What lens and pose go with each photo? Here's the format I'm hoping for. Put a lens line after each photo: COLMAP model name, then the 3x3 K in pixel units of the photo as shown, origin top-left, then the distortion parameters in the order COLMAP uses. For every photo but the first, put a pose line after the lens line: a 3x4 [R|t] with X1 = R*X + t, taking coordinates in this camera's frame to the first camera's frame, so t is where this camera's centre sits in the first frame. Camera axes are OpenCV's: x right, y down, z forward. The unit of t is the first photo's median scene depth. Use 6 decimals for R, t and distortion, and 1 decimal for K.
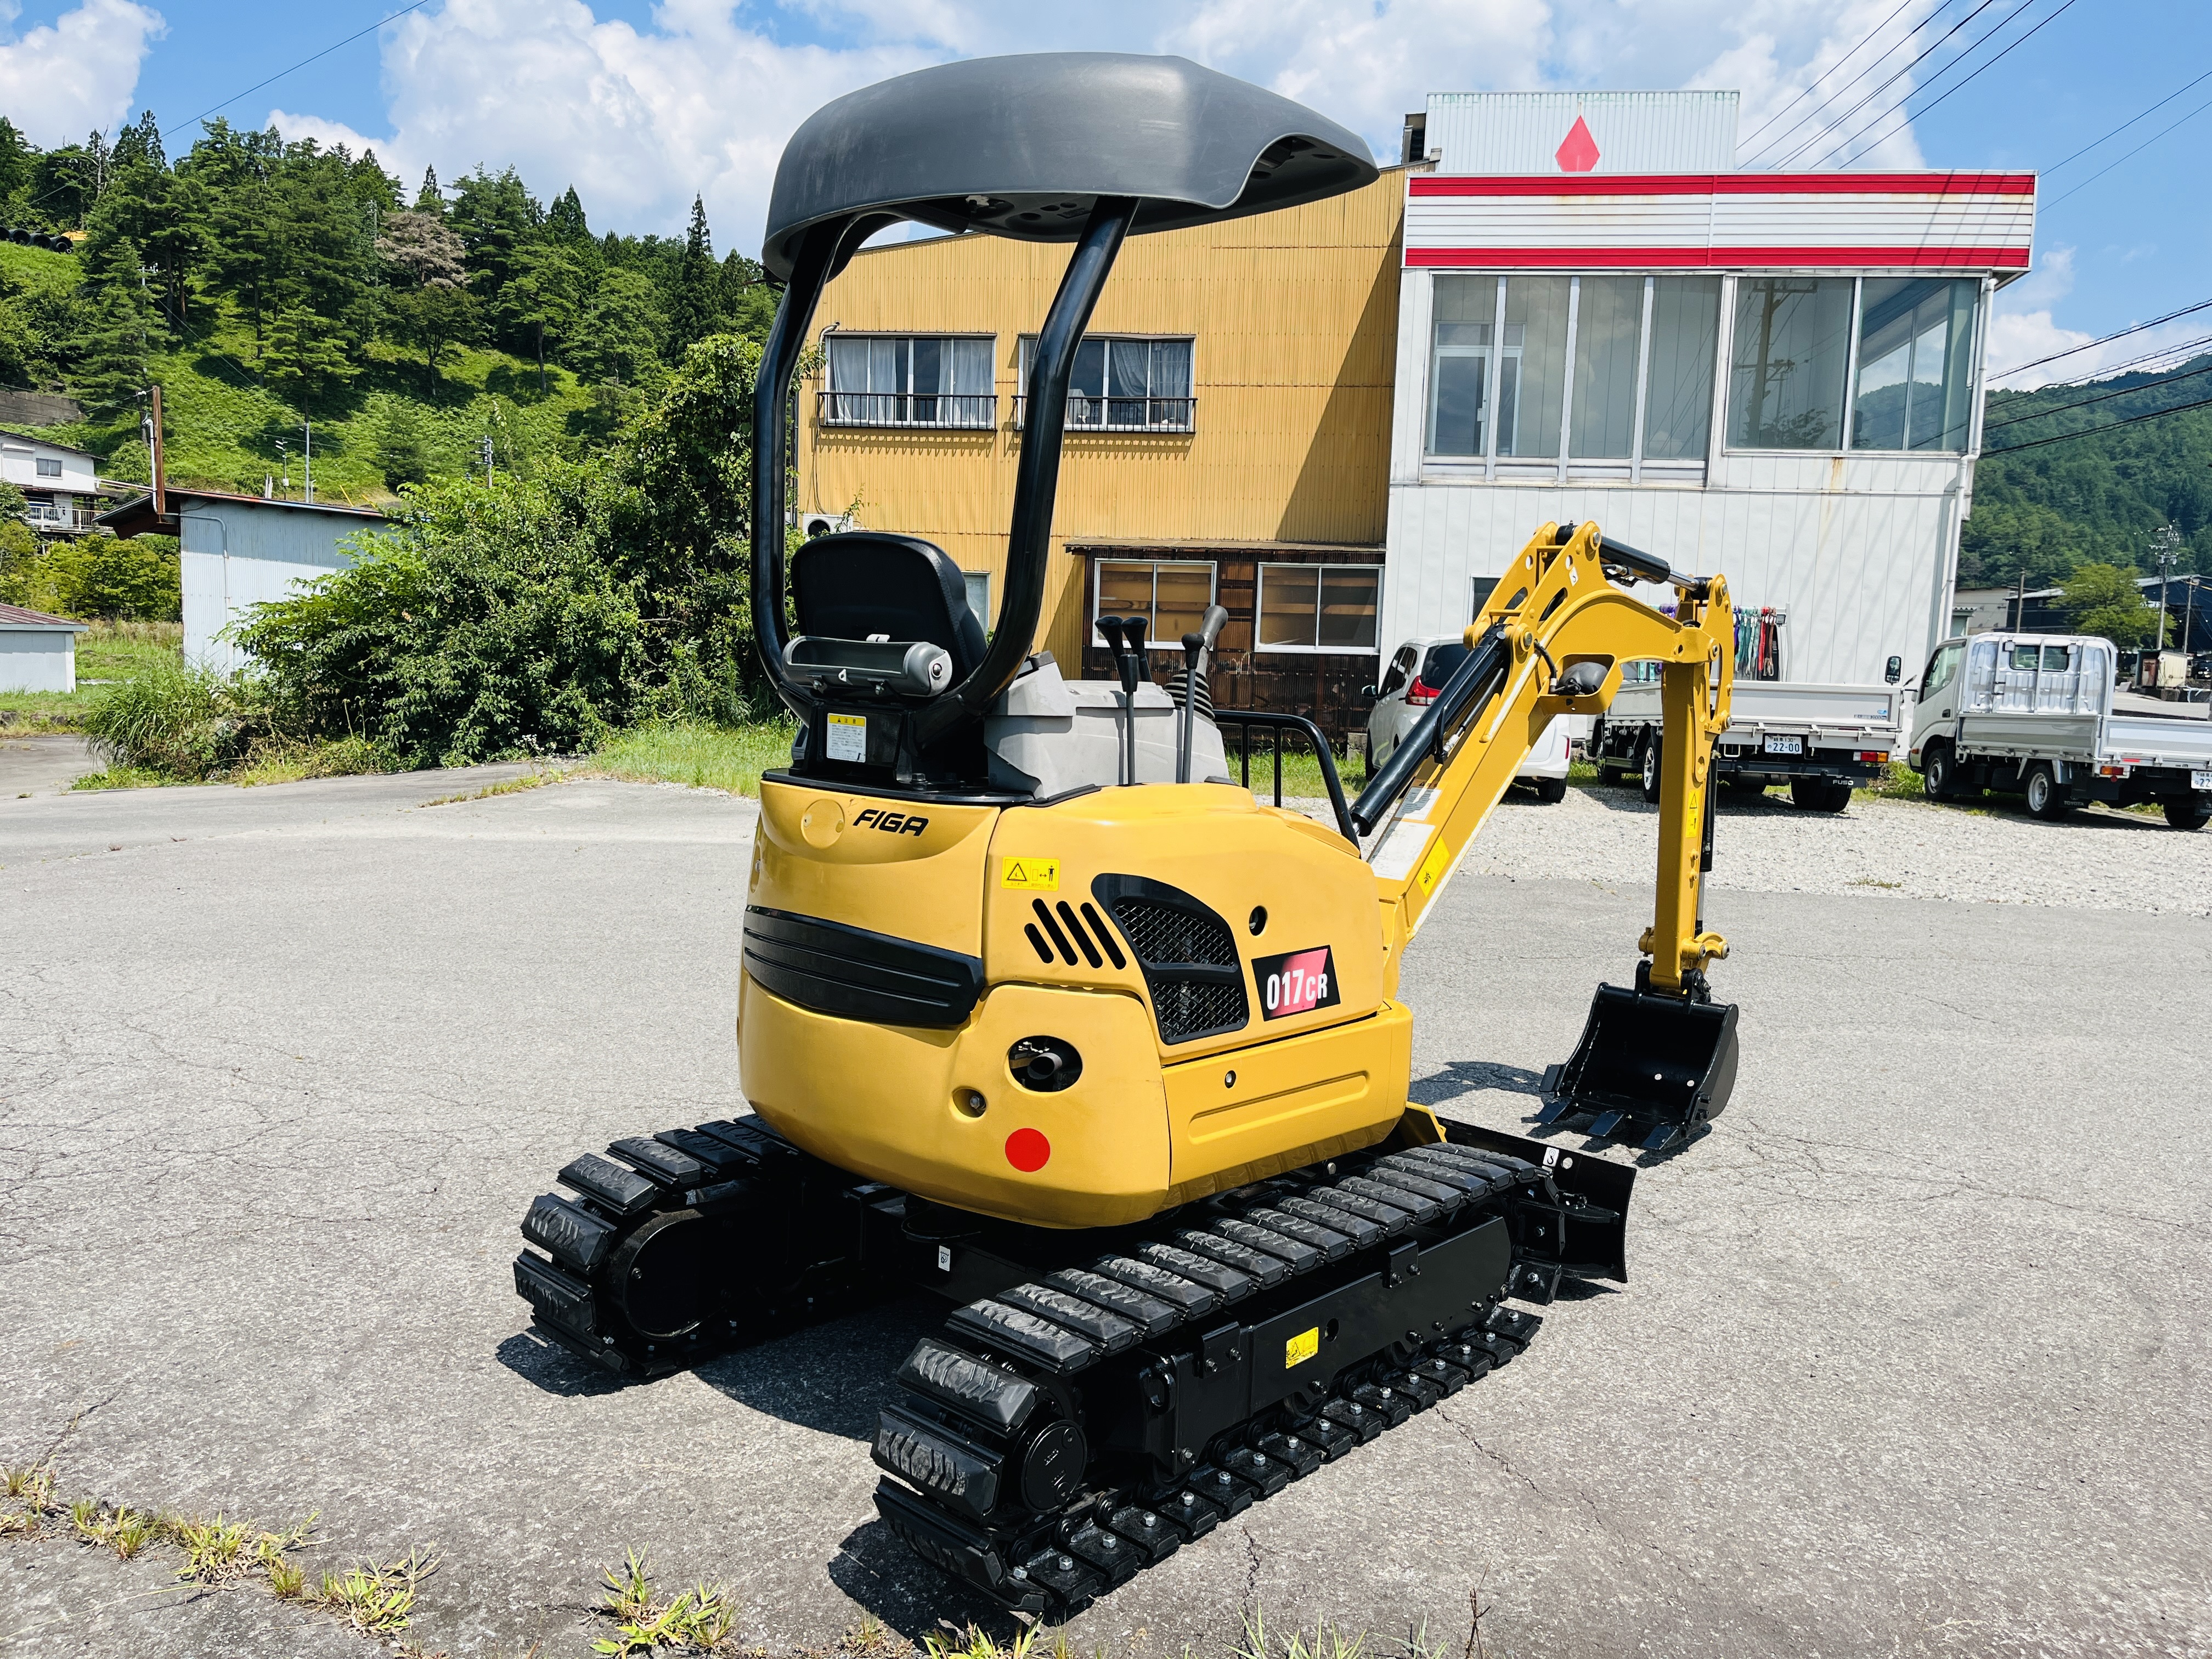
lens RADIAL K [[1684.3, 0, 1121.9], [0, 1684.3, 831.9], [0, 0, 1]] dist [0.079420, -0.125016]
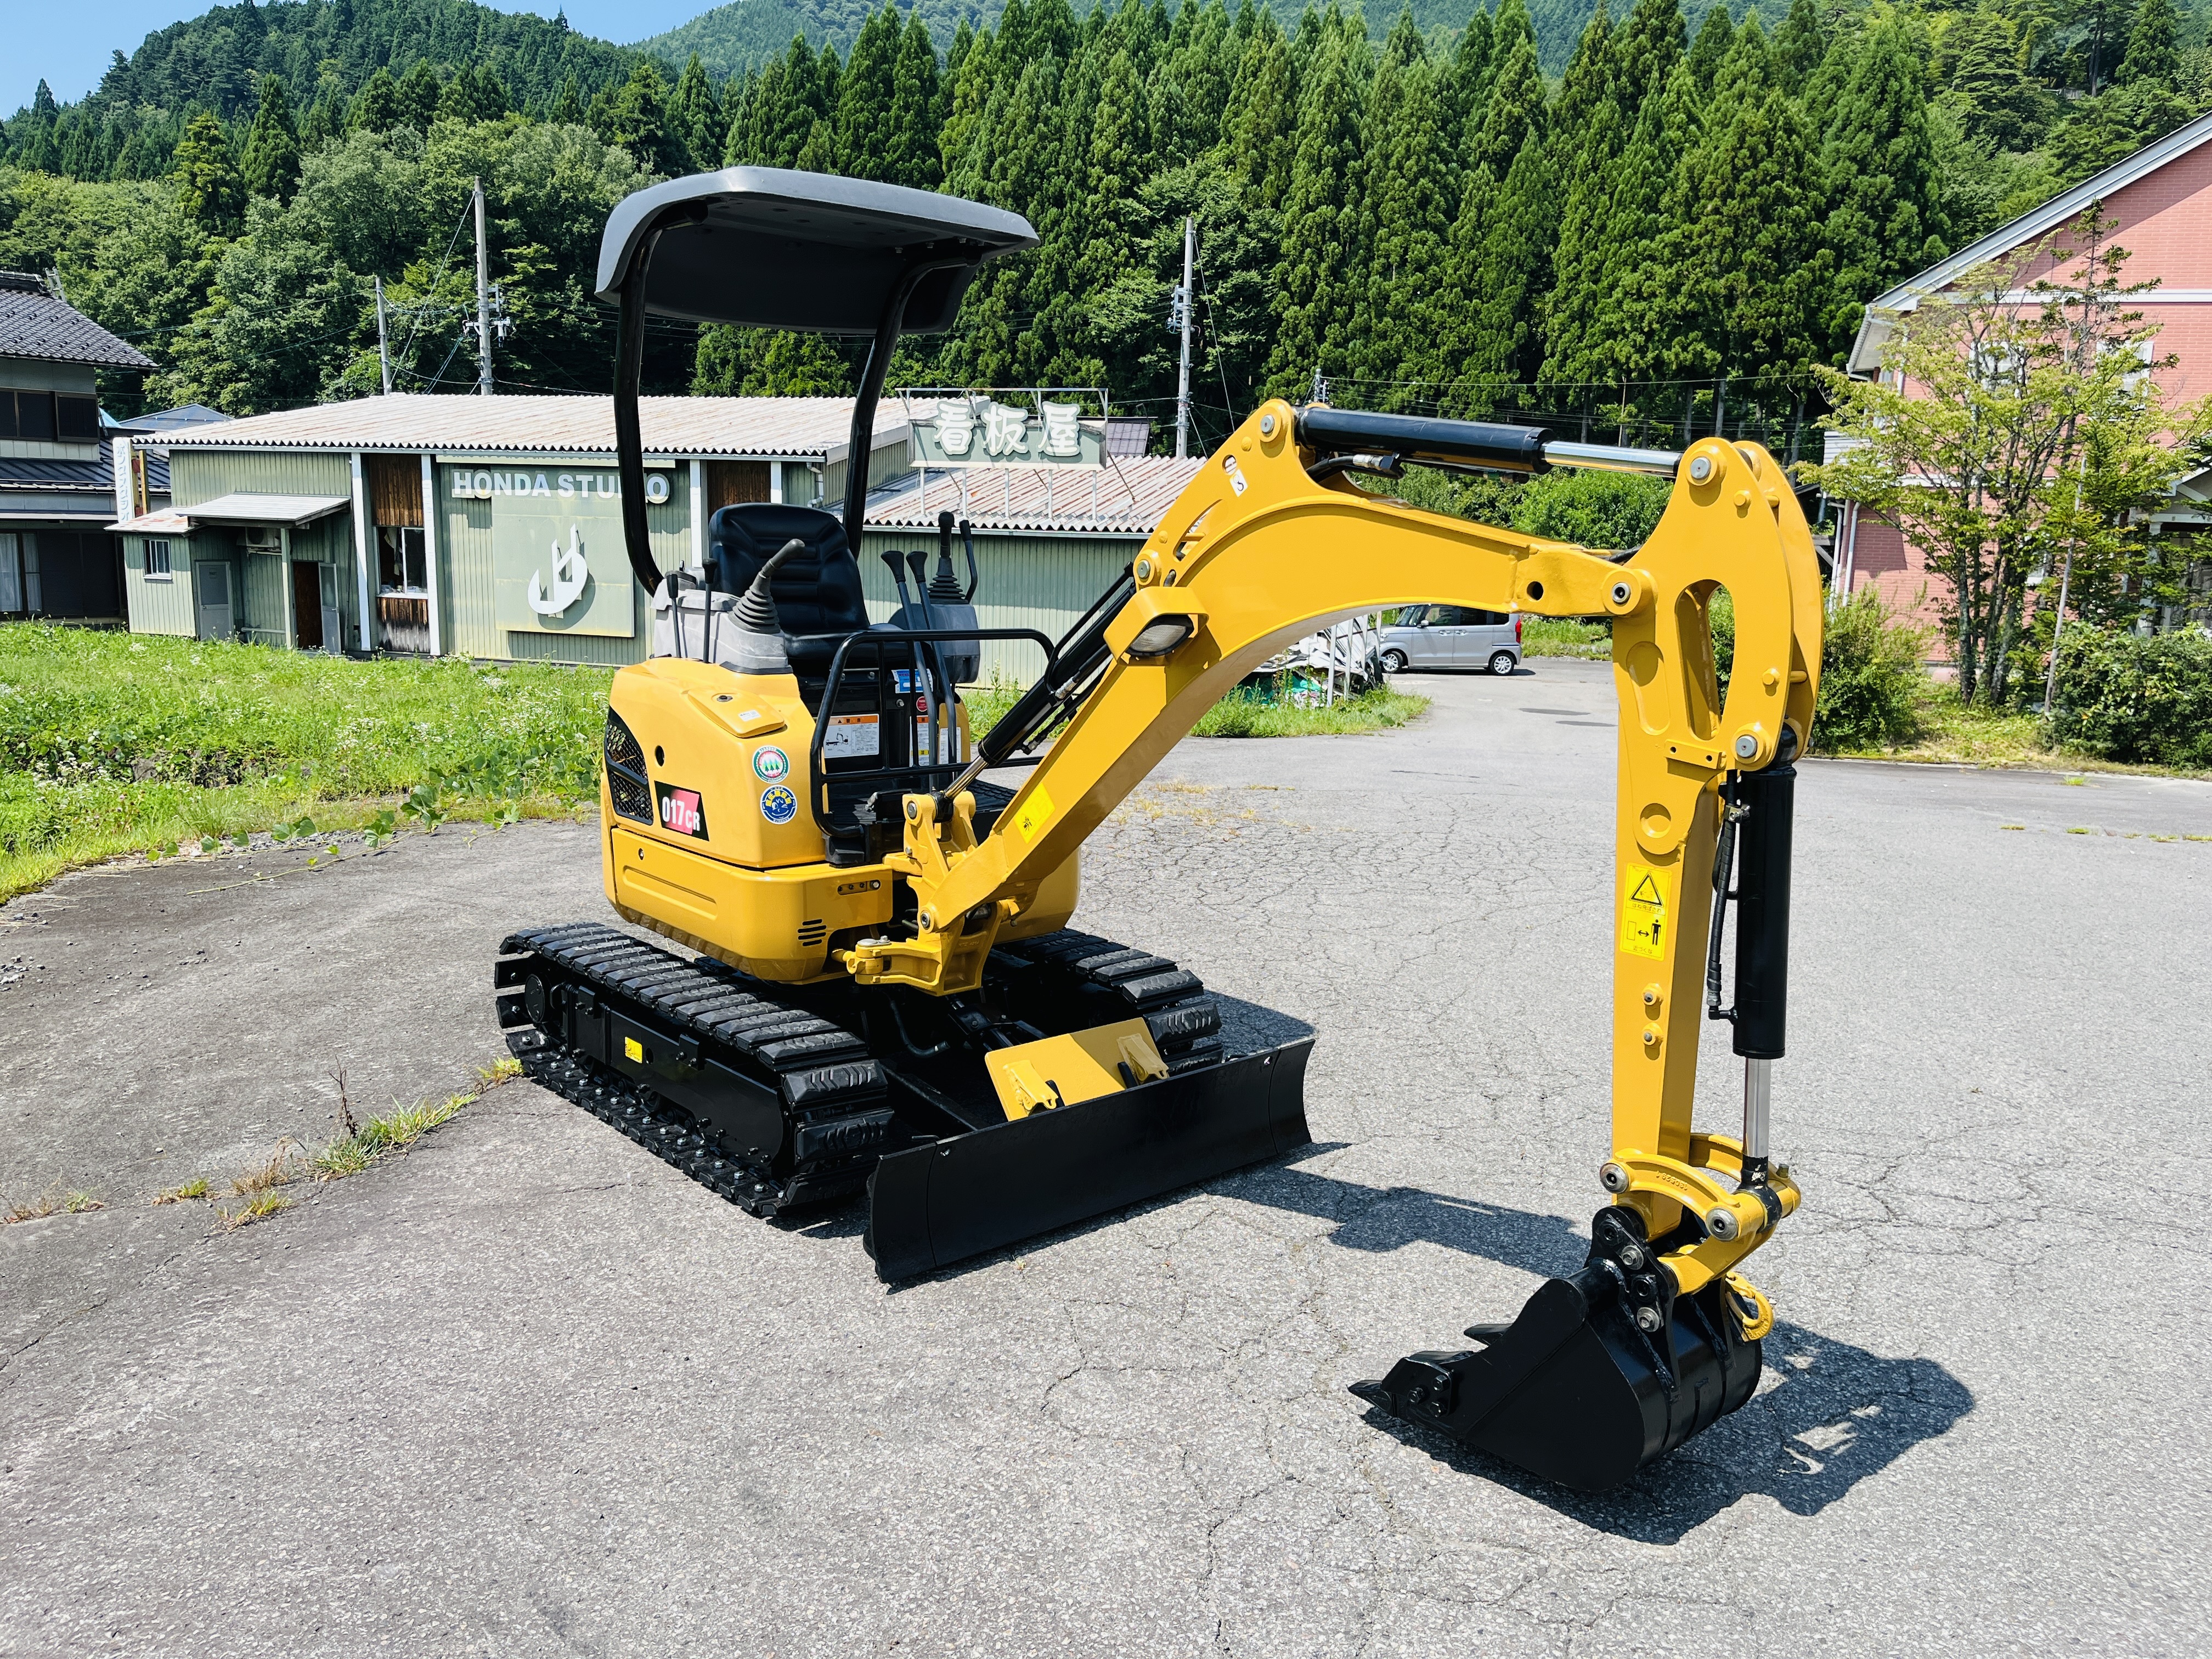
lens RADIAL K [[1669.3, 0, 1107.1], [0, 1669.3, 863.0], [0, 0, 1]] dist [0.073147, -0.114439]
pose [[-0.109552, 0.152760, -0.982172, 0.201493], [-0.138846, 0.976080, 0.167299, -0.020851], [0.984236, 0.154699, -0.085722, 0.207989]]
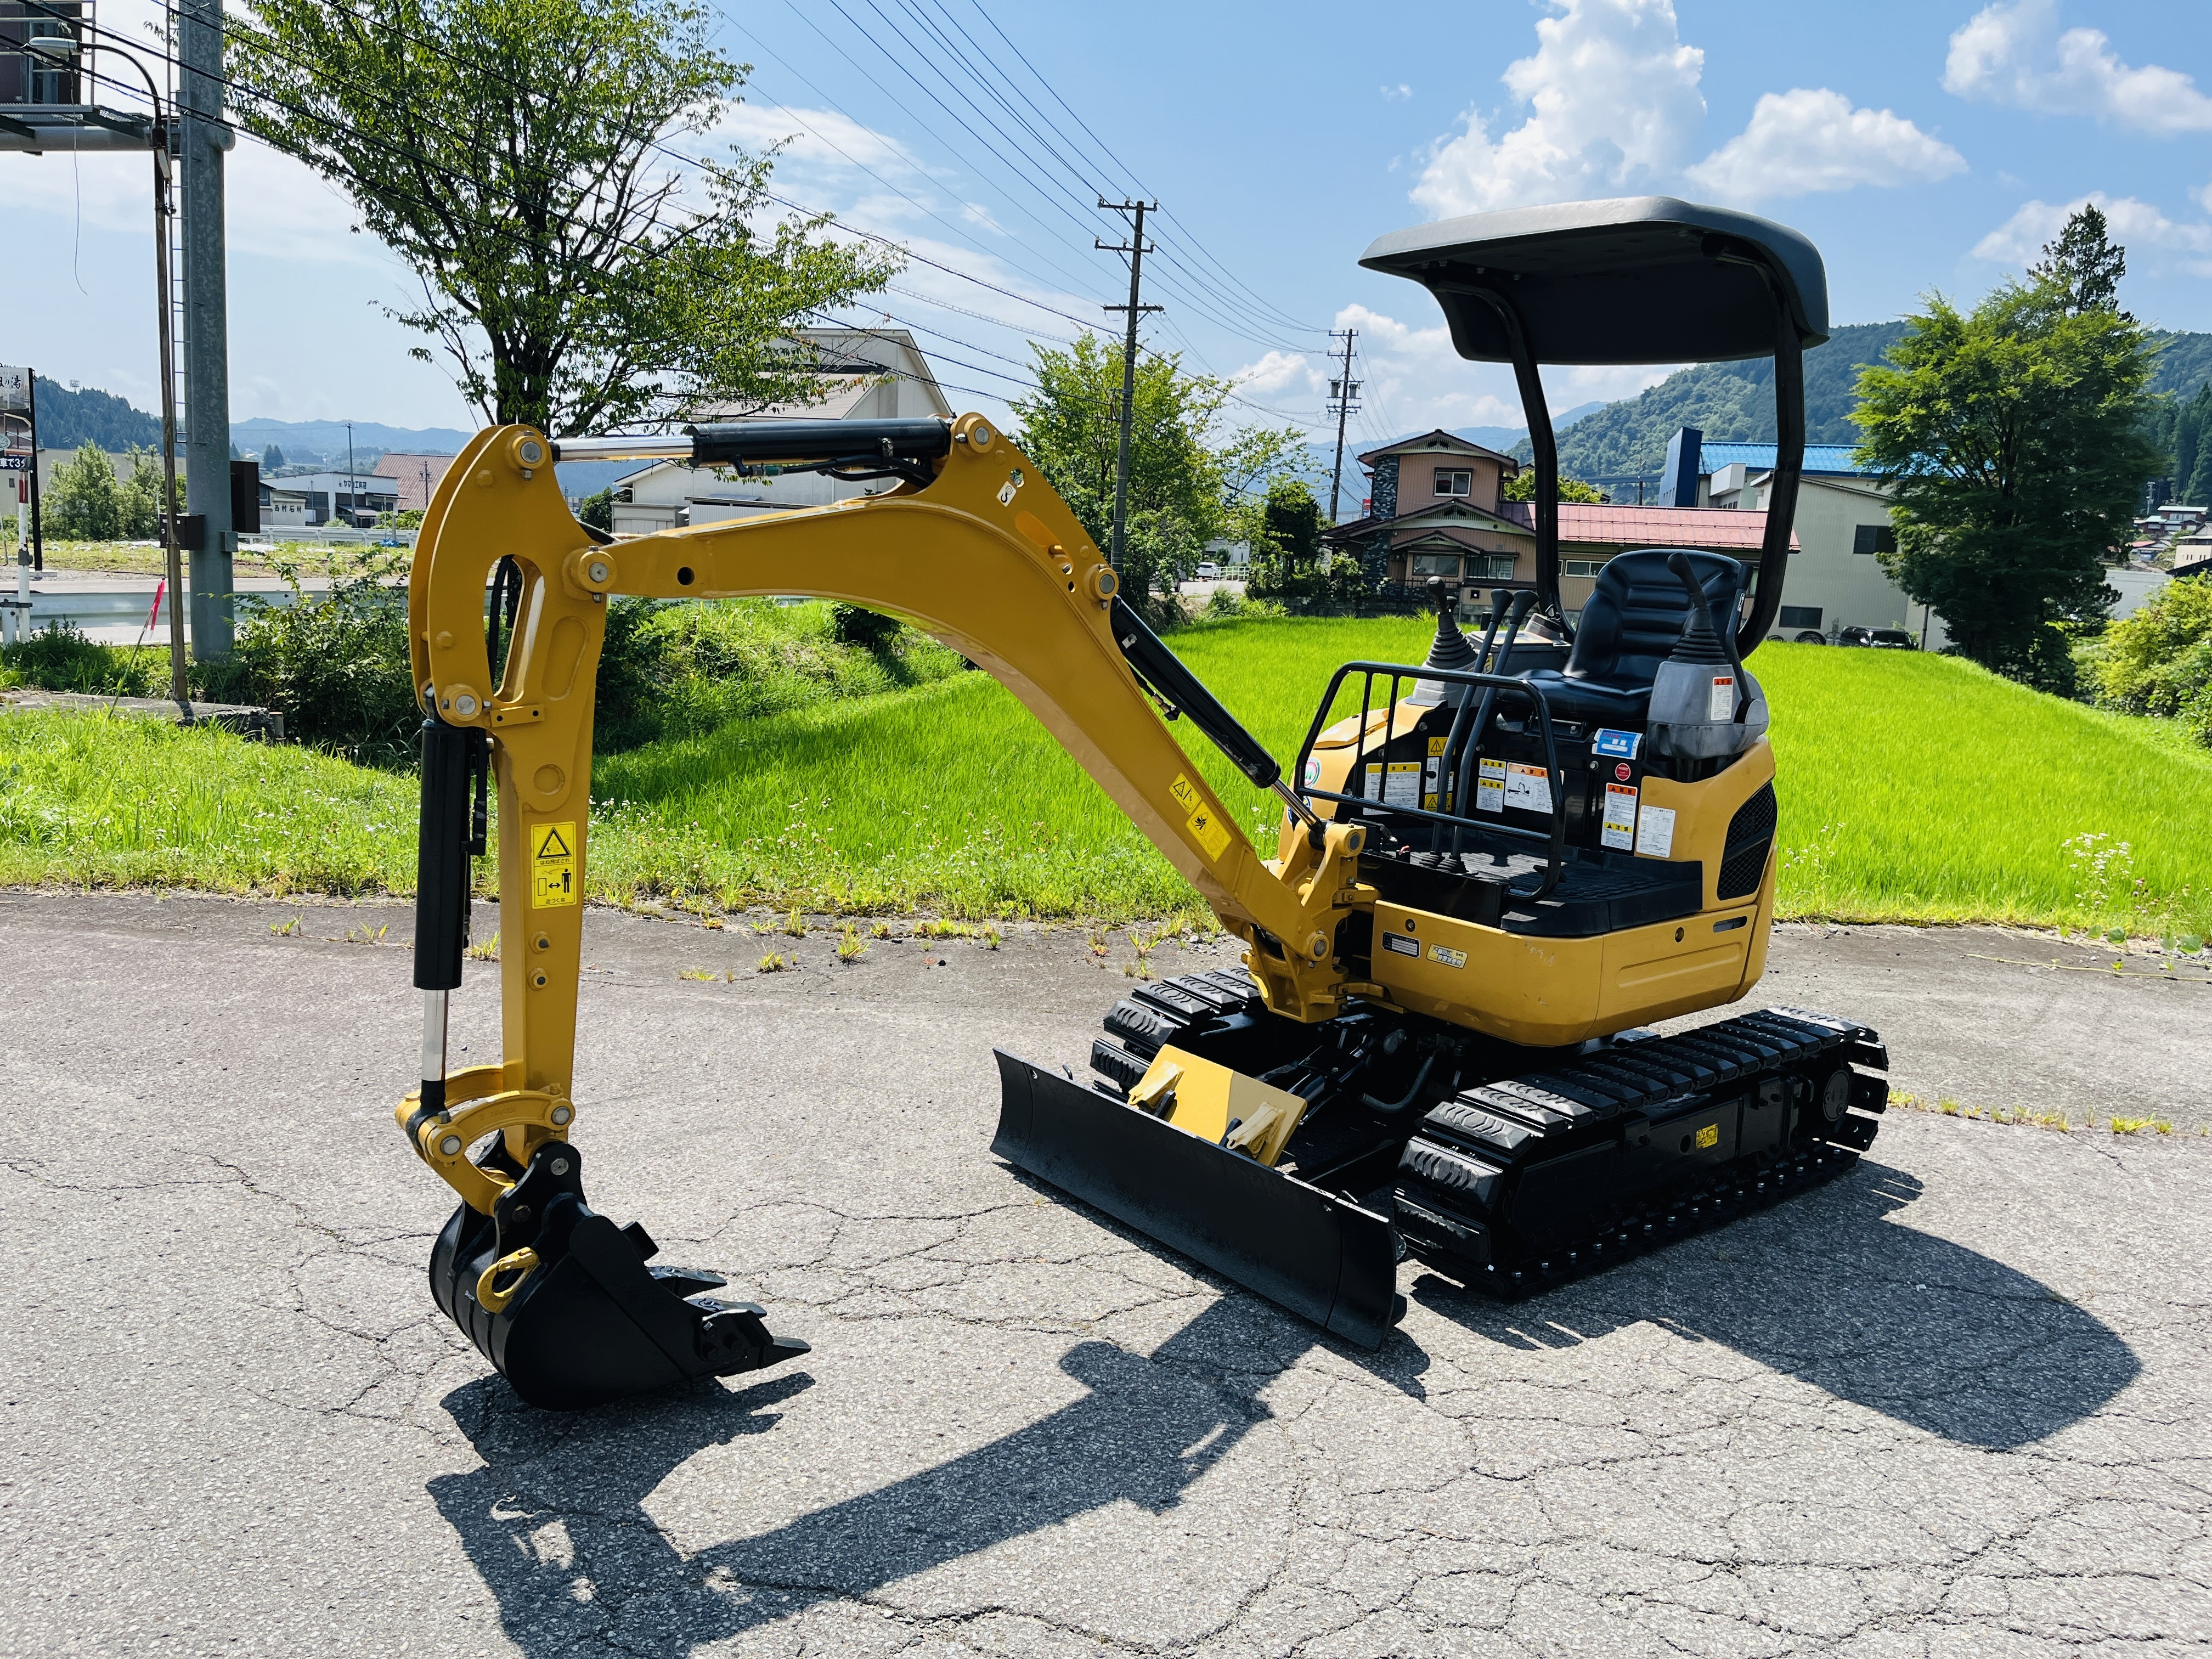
lens RADIAL K [[1683.7, 0, 1123.1], [0, 1683.7, 826.4], [0, 0, 1]] dist [0.070230, -0.099302]
pose [[-0.986404, -0.107838, 0.124012, 0.017436], [-0.070097, 0.958595, 0.276009, -0.044738], [-0.148642, 0.263564, -0.953121, 0.356642]]
